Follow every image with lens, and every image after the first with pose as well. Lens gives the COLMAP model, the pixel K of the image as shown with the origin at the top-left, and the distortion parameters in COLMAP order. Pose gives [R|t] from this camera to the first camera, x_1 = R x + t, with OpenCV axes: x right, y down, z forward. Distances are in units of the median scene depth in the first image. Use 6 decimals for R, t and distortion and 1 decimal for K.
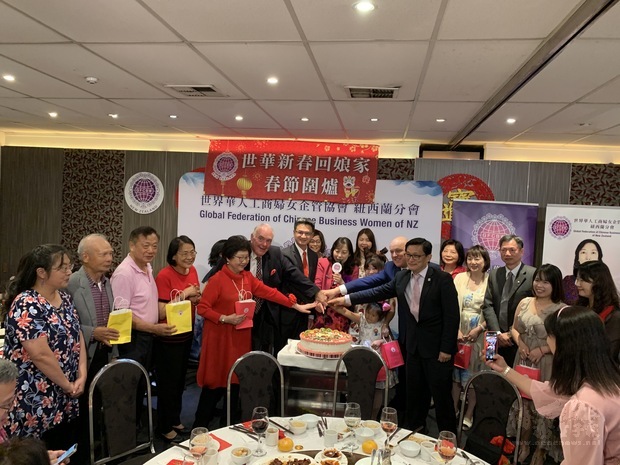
lens RADIAL K [[470.9, 0, 309.0], [0, 470.9, 232.2], [0, 0, 1]] dist [0.030135, -0.038330]
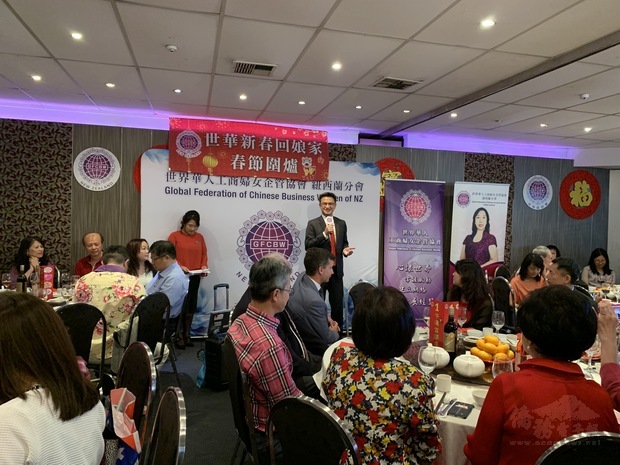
lens RADIAL K [[470.9, 0, 313.0], [0, 470.9, 233.9], [0, 0, 1]] dist [0.030135, -0.038330]
pose [[0.920264, -0.032569, 0.389941, -0.346064], [0.030008, 0.999469, 0.012658, 0.052338], [-0.390147, 0.000052, 0.920753, -0.056382]]
